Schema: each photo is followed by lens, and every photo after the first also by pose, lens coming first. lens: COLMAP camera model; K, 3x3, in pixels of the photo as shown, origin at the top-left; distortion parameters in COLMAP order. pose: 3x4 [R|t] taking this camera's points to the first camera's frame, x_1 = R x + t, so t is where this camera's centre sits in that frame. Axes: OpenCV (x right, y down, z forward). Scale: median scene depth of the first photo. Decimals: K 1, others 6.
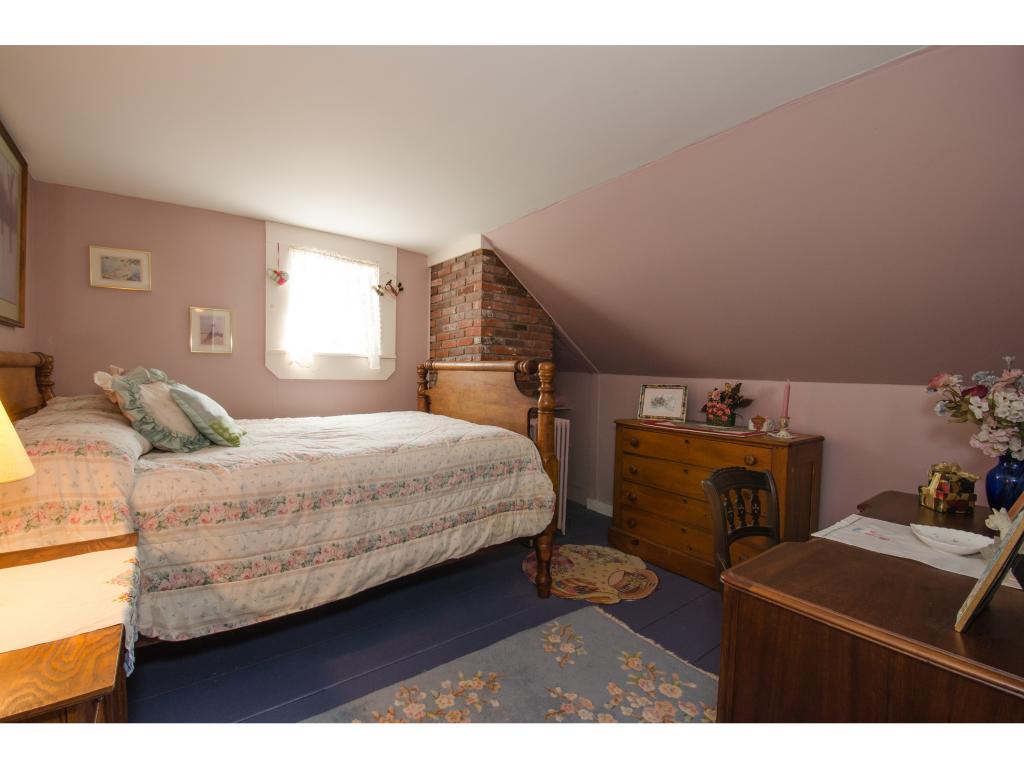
lens RADIAL K [[459.4, 0, 513.0], [0, 459.4, 386.3], [0, 0, 1]] dist [0.001412, 0.000063]
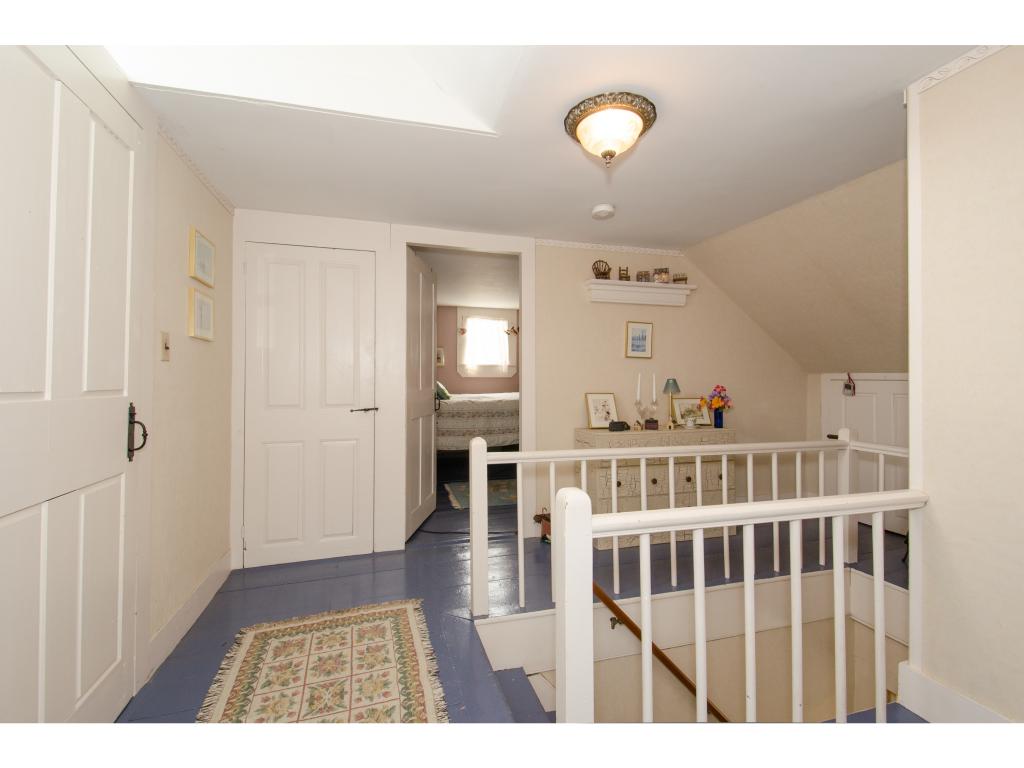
lens RADIAL K [[459.4, 0, 509.9], [0, 459.4, 378.4], [0, 0, 1]] dist [0.001412, 0.000063]
pose [[0.931771, -0.017142, -0.362641, 0.486713], [0.006479, 0.999511, -0.030597, 0.057793], [0.362988, 0.026160, 0.931427, -0.944592]]
